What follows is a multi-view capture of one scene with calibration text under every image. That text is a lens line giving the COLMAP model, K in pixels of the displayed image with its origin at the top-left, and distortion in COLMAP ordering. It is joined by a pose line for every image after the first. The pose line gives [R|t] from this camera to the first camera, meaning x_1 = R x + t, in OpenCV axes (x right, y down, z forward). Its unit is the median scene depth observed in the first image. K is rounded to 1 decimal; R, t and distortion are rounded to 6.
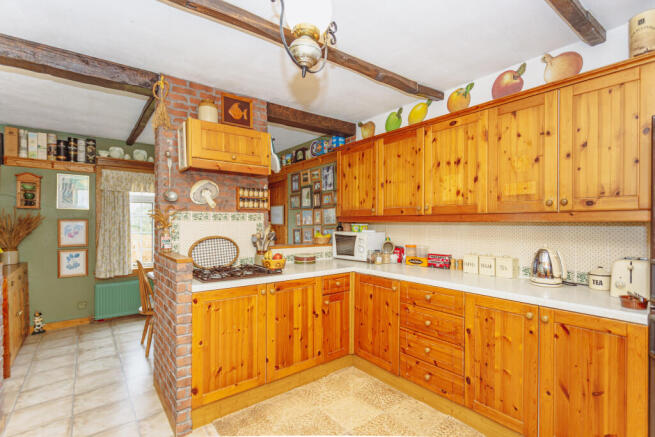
lens RADIAL K [[311.2, 0, 331.4], [0, 311.2, 222.9], [0, 0, 1]] dist [0.011324, 0.001078]
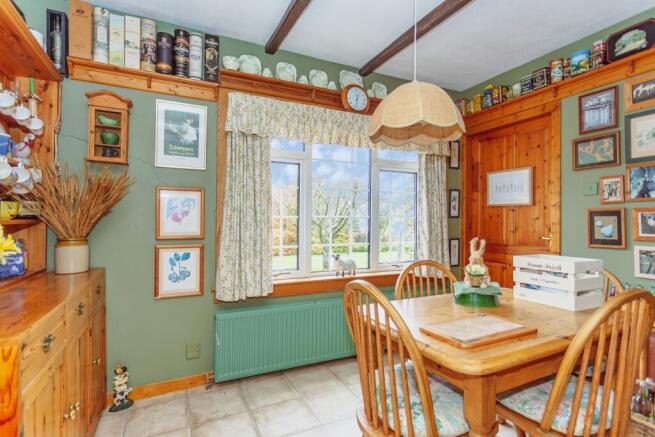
lens RADIAL K [[311.2, 0, 322.1], [0, 311.2, 217.4], [0, 0, 1]] dist [0.011324, 0.001078]
pose [[0.980459, 0.005154, -0.196656, -0.477193], [-0.007536, 0.999907, -0.011367, 0.042488], [0.196579, 0.012627, 0.980407, 0.523119]]
